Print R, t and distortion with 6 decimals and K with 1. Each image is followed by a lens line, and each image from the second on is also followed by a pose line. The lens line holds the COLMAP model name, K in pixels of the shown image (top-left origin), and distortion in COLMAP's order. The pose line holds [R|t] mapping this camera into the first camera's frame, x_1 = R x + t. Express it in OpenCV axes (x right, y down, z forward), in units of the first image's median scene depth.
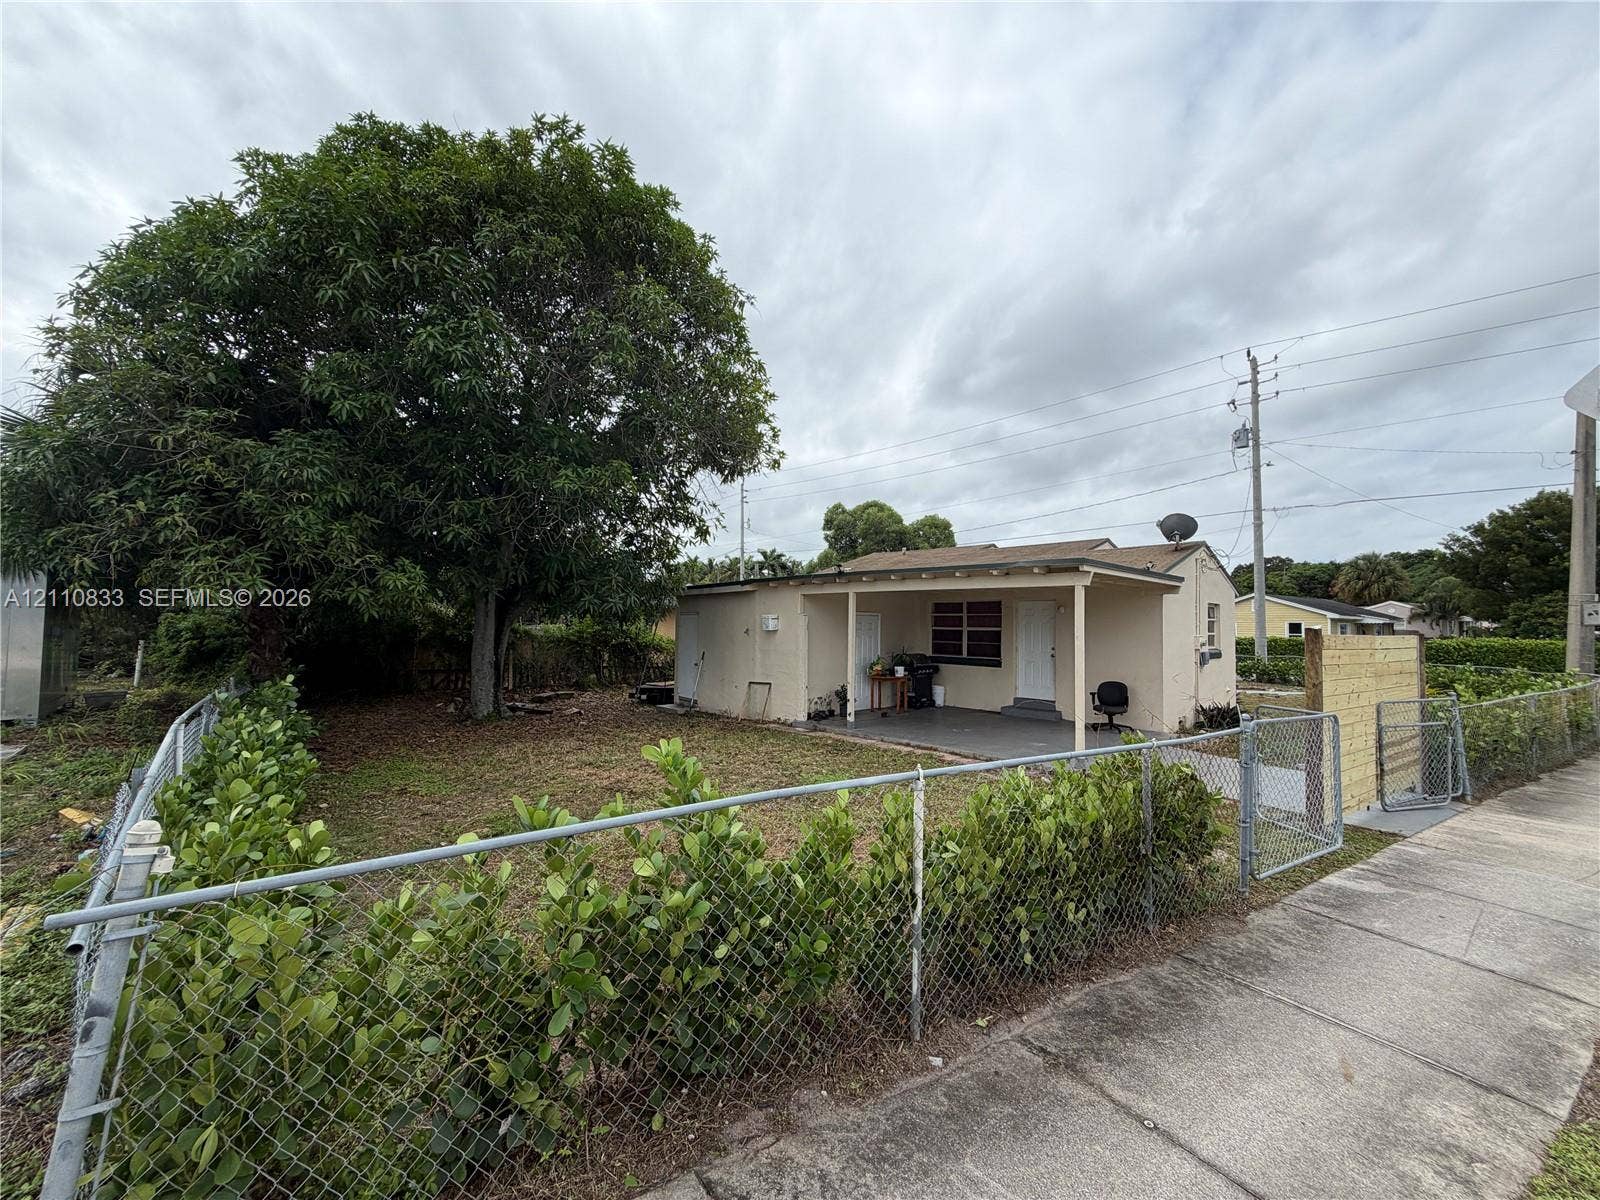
lens RADIAL K [[631.6, 0, 800.0], [0, 631.6, 600.0], [0, 0, 1]] dist [-0.002813, 0.000021]
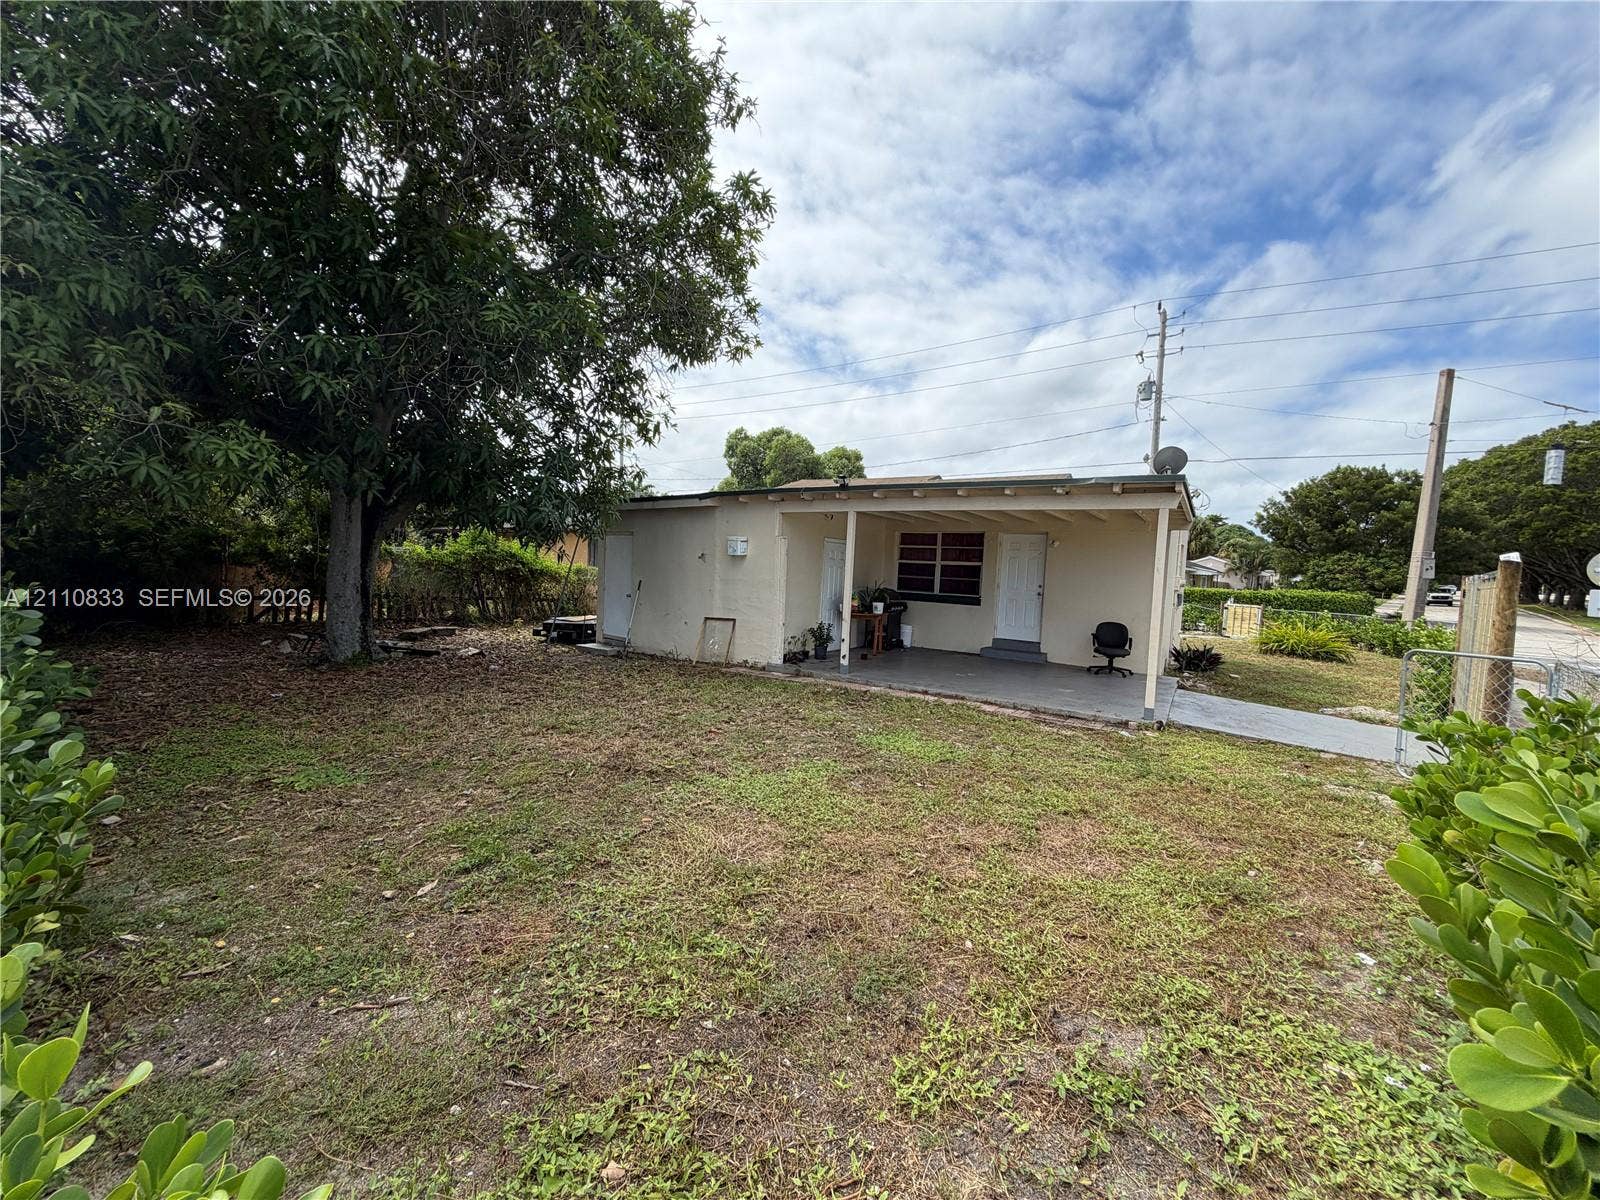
lens RADIAL K [[633.9, 0, 800.0], [0, 633.9, 600.0], [0, 0, 1]] dist [-0.002409, 0.000516]
pose [[0.976113, 0.019748, 0.216366, -0.133390], [-0.040309, 0.995032, 0.091028, 0.025248], [-0.213493, -0.097575, 0.972060, 0.160474]]
